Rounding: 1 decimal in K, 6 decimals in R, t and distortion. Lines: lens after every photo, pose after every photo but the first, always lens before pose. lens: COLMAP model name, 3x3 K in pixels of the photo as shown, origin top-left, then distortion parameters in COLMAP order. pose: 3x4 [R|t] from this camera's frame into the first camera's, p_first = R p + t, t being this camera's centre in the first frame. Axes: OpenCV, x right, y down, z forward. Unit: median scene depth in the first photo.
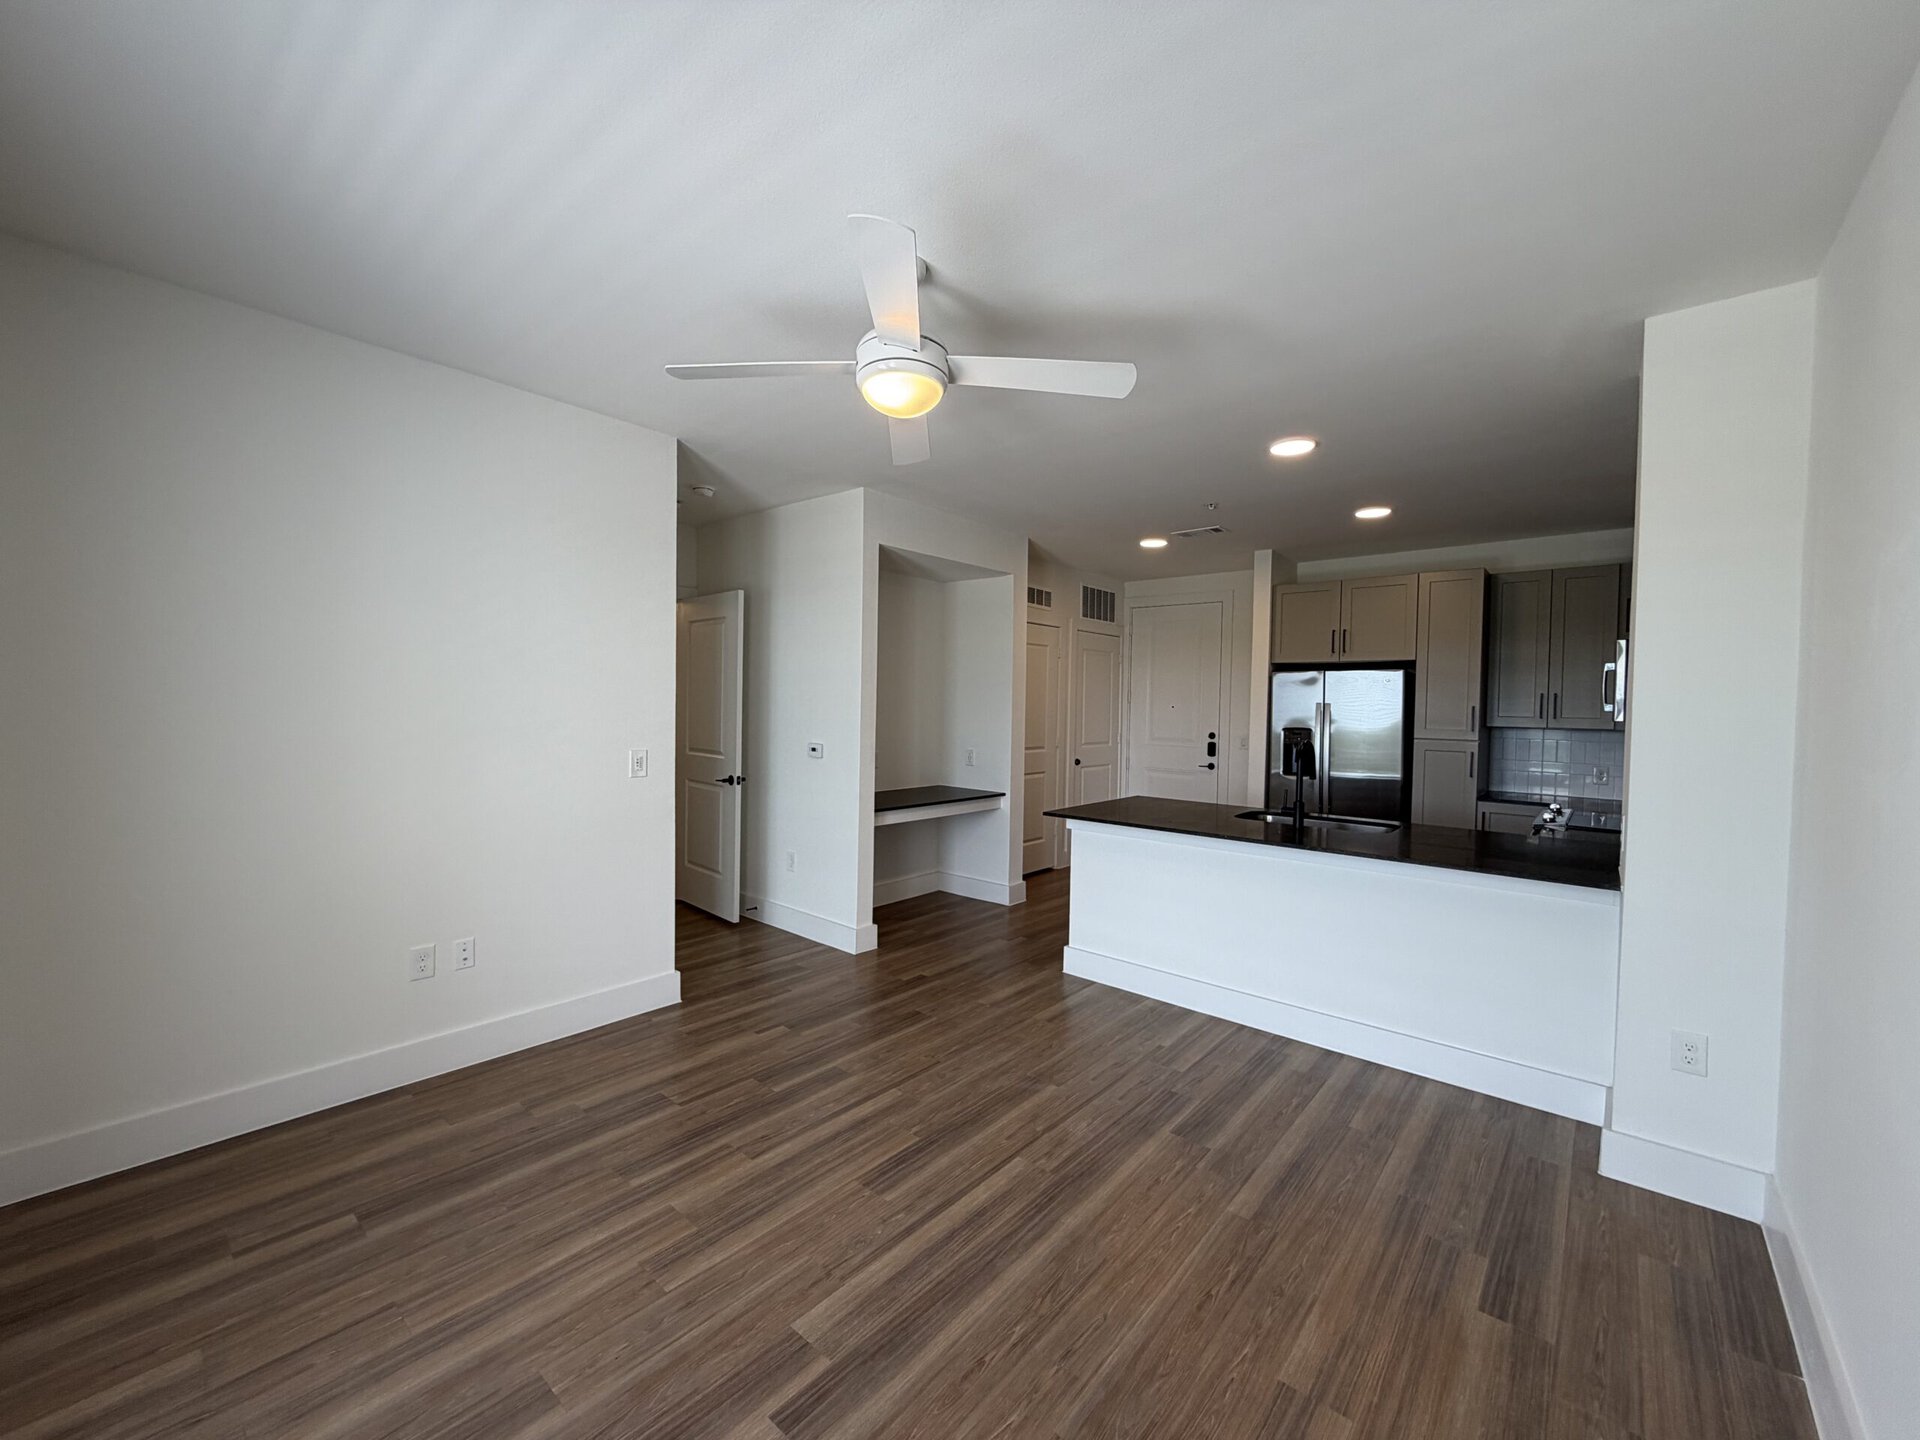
lens RADIAL K [[771.4, 0, 959.9], [0, 771.4, 719.3], [0, 0, 1]] dist [0.000117, 0.000596]
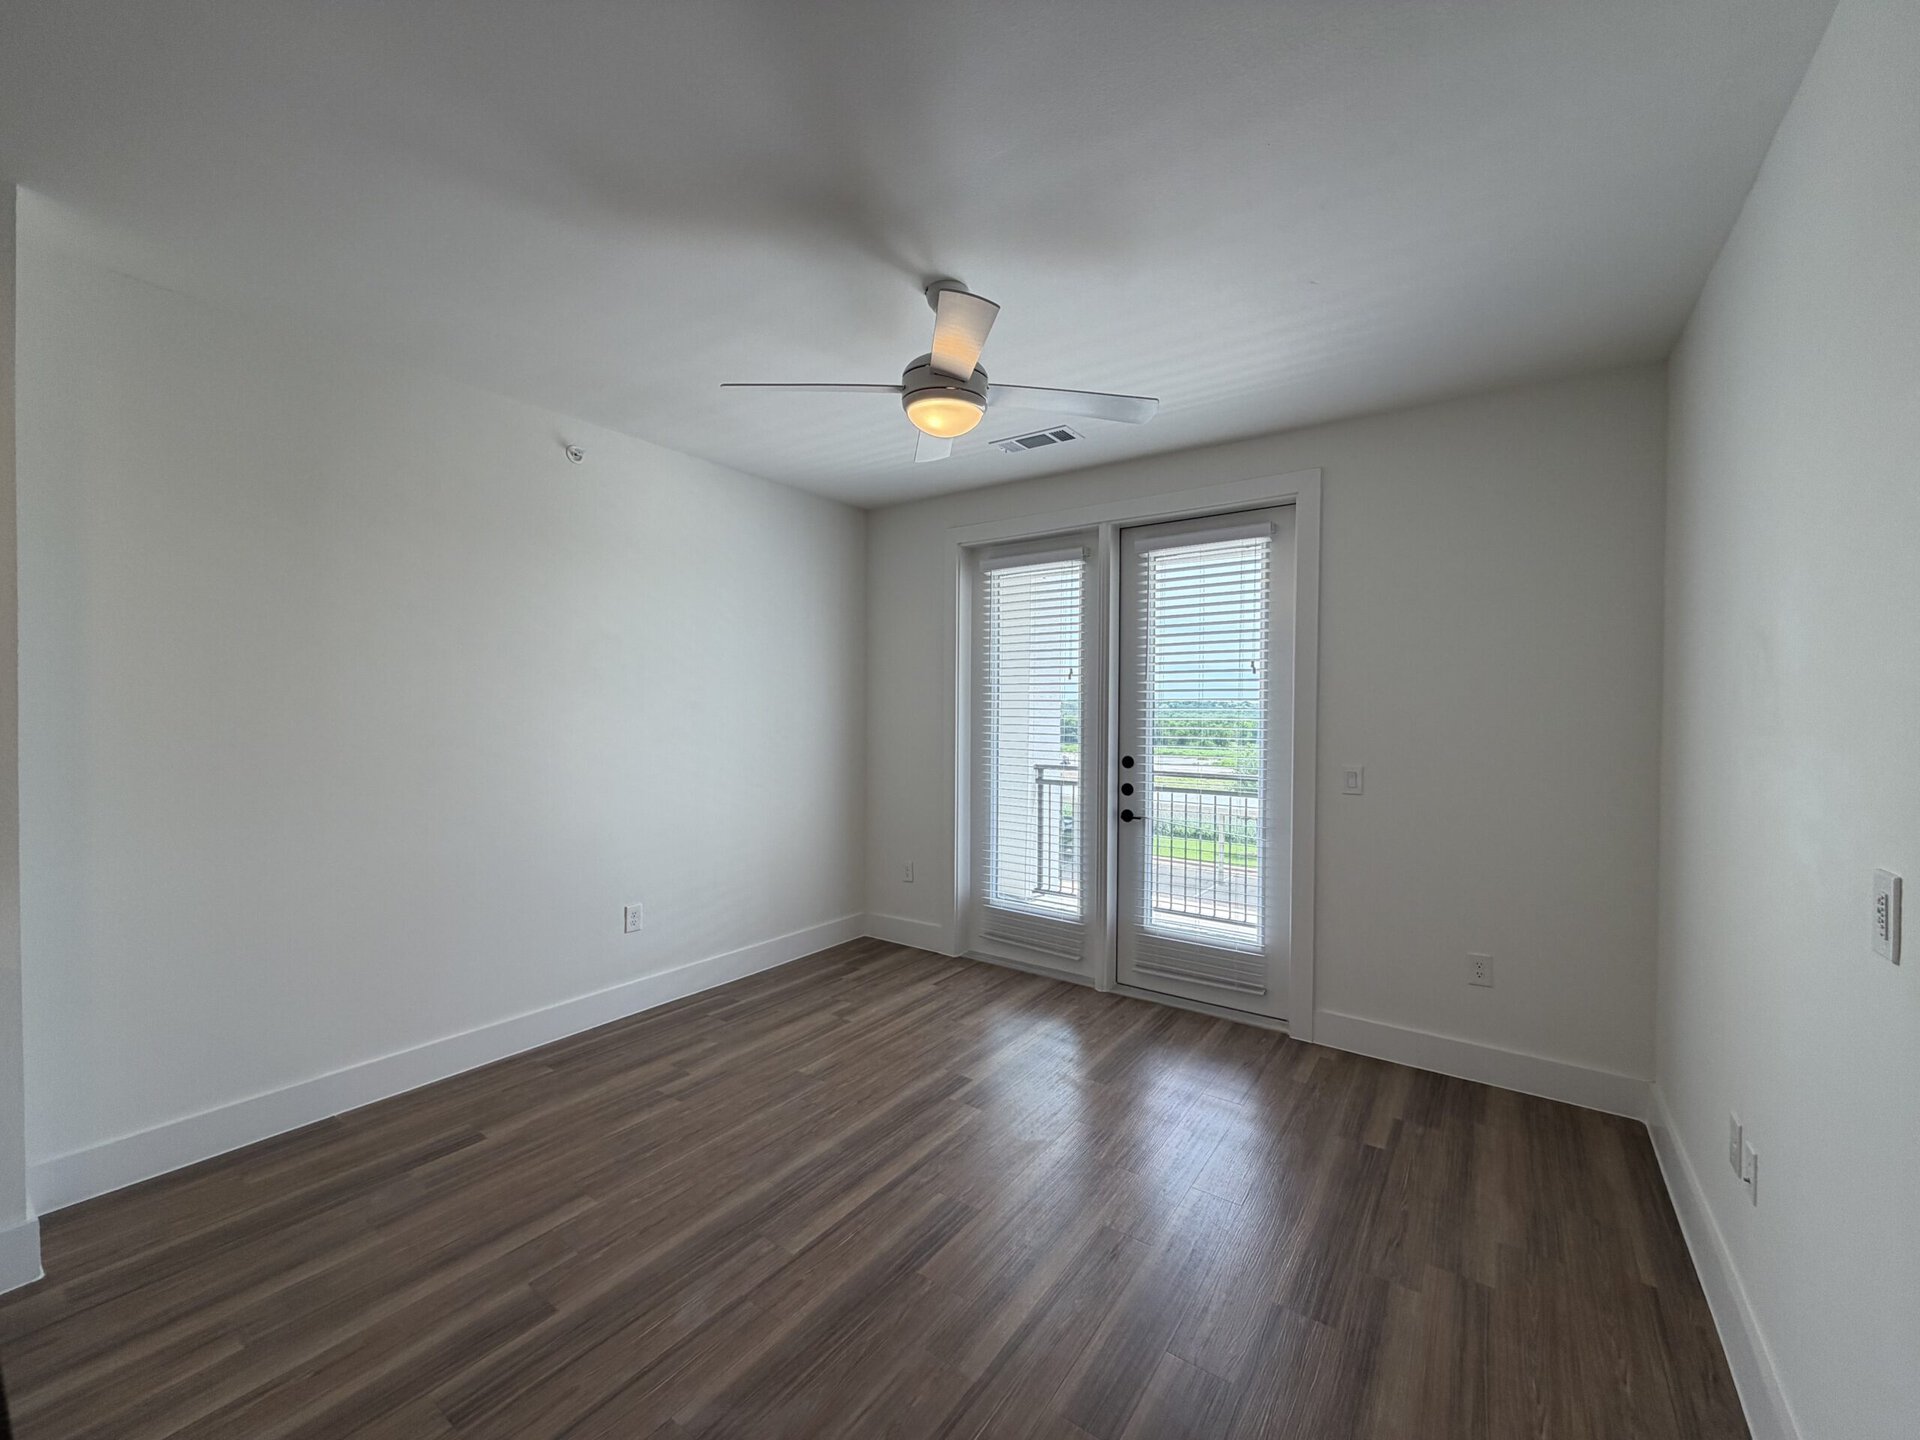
lens RADIAL K [[771.4, 0, 960.9], [0, 771.4, 721.8], [0, 0, 1]] dist [0.000117, 0.000596]
pose [[-0.995440, -0.028390, -0.091072, -0.011151], [-0.031447, 0.998983, 0.032302, -0.032271], [0.090062, 0.035019, -0.995320, 2.032005]]
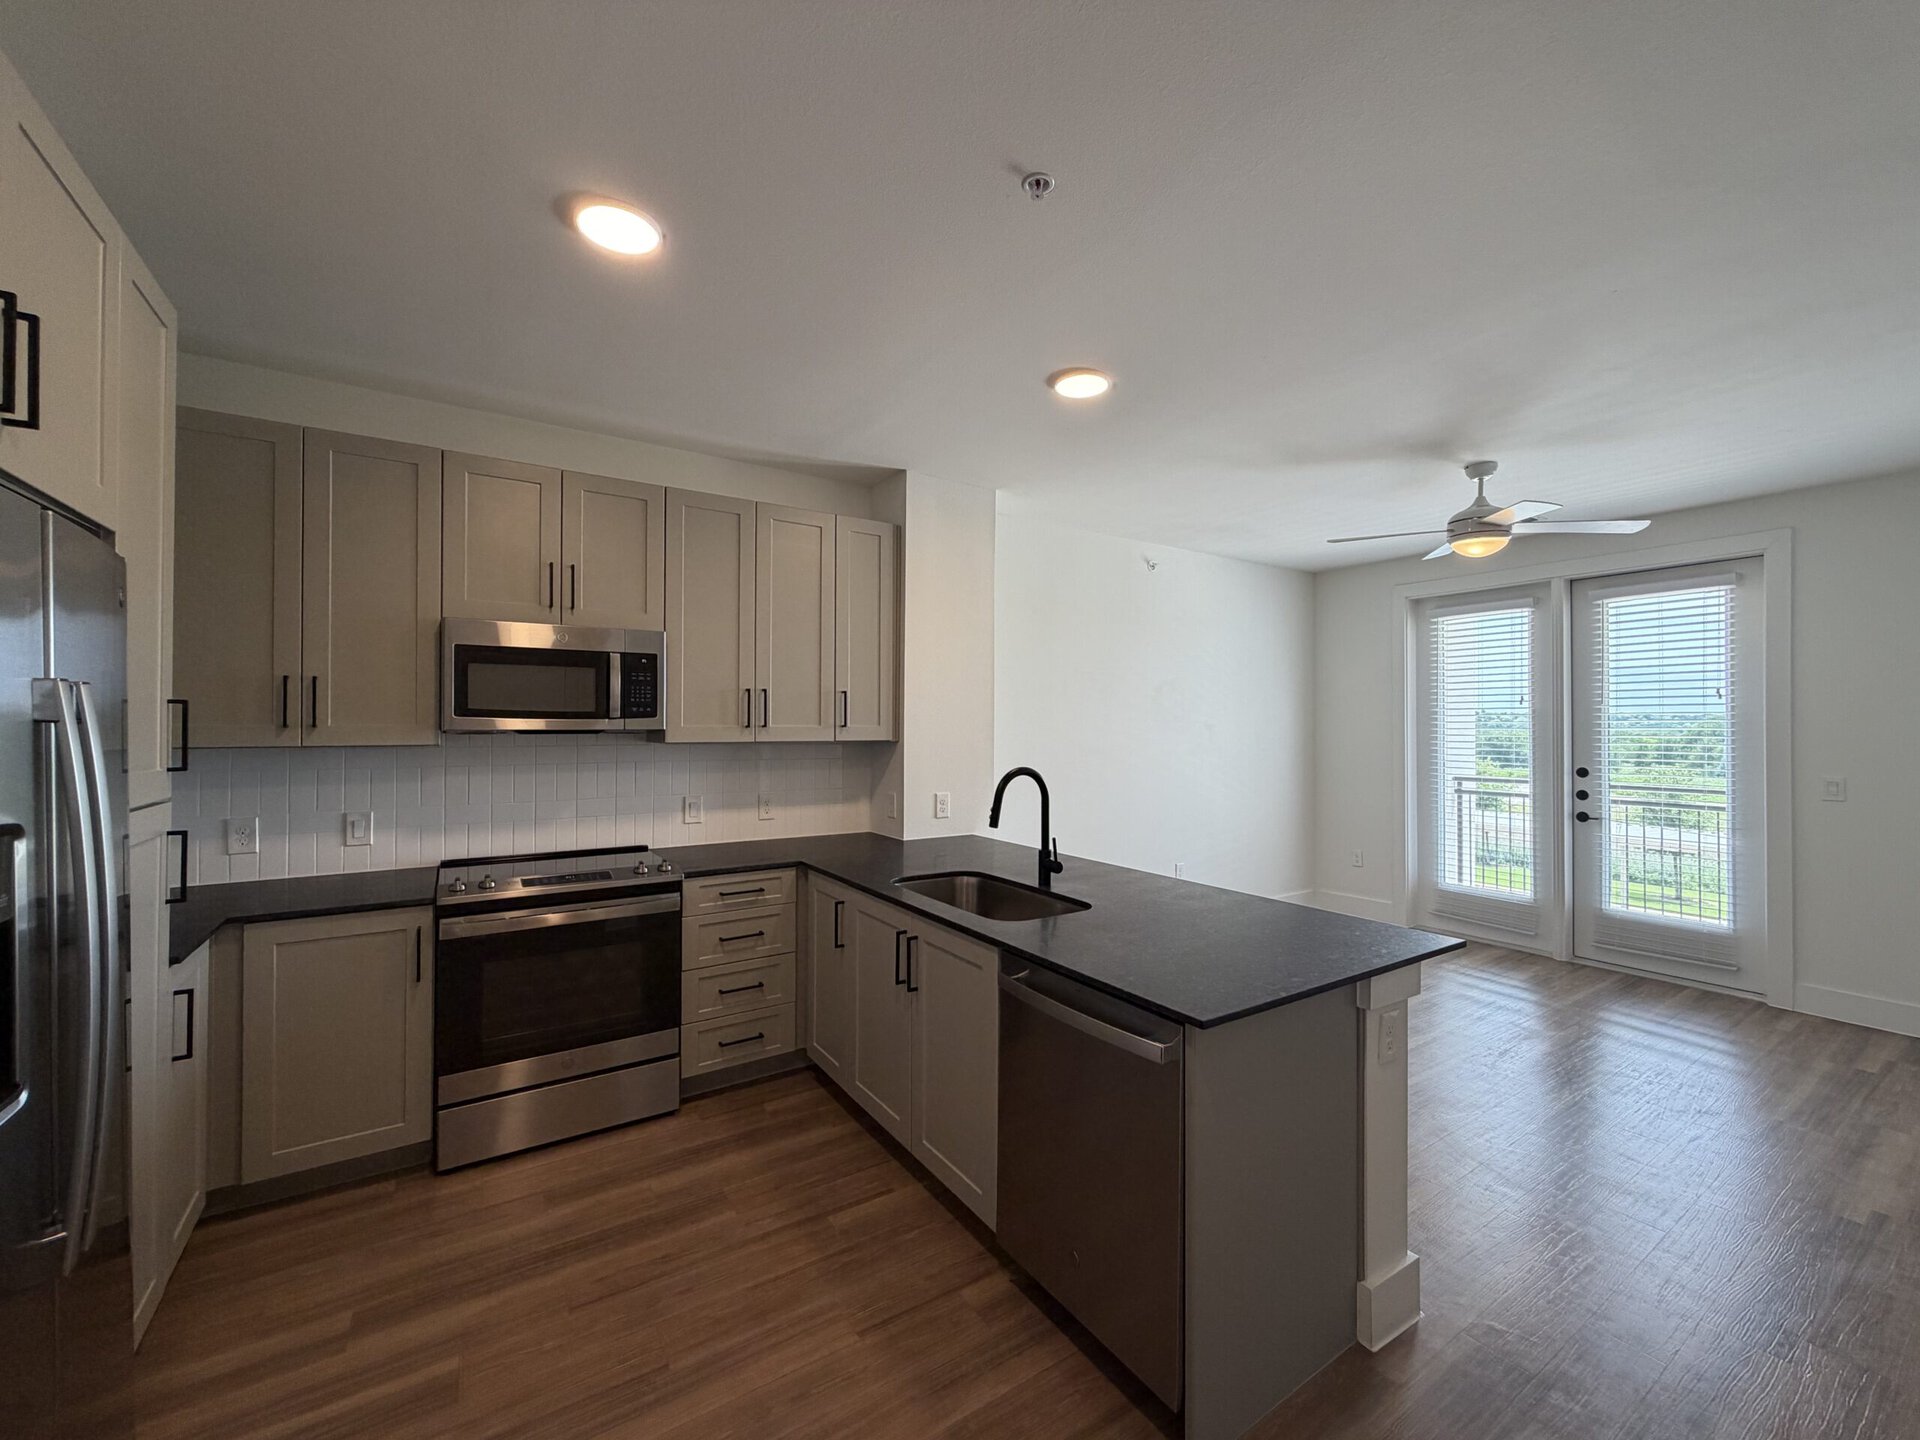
lens RADIAL K [[771.4, 0, 959.4], [0, 771.4, 721.1], [0, 0, 1]] dist [0.000117, 0.000596]
pose [[-0.960300, -0.021844, 0.278112, 0.523834], [-0.016905, 0.999654, 0.020143, -0.051916], [-0.278456, 0.014642, -0.960338, 2.863296]]
